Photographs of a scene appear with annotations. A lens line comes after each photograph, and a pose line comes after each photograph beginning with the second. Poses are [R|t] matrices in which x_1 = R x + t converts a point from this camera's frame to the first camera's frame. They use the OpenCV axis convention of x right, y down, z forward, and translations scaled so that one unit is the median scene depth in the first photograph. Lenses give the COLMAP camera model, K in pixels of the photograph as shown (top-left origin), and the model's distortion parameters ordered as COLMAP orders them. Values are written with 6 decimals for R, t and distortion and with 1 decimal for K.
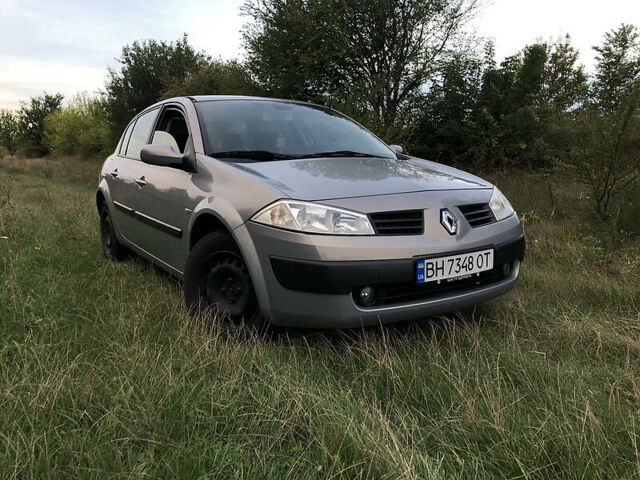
lens RADIAL K [[531.0, 0, 320.0], [0, 531.0, 240.0], [0, 0, 1]] dist [0.050210, -0.004690]
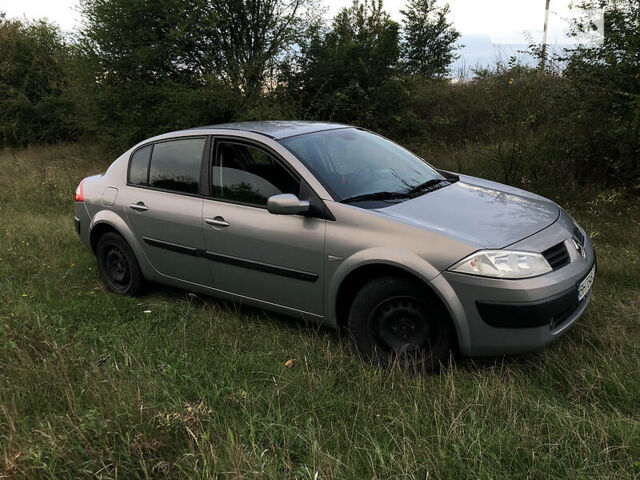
lens RADIAL K [[531.0, 0, 320.0], [0, 531.0, 240.0], [0, 0, 1]] dist [0.050210, -0.004690]
pose [[0.943455, -0.123137, 0.307781, -0.224162], [0.099844, 0.990890, 0.090381, -0.071090], [-0.316106, -0.054540, 0.947155, 0.006671]]
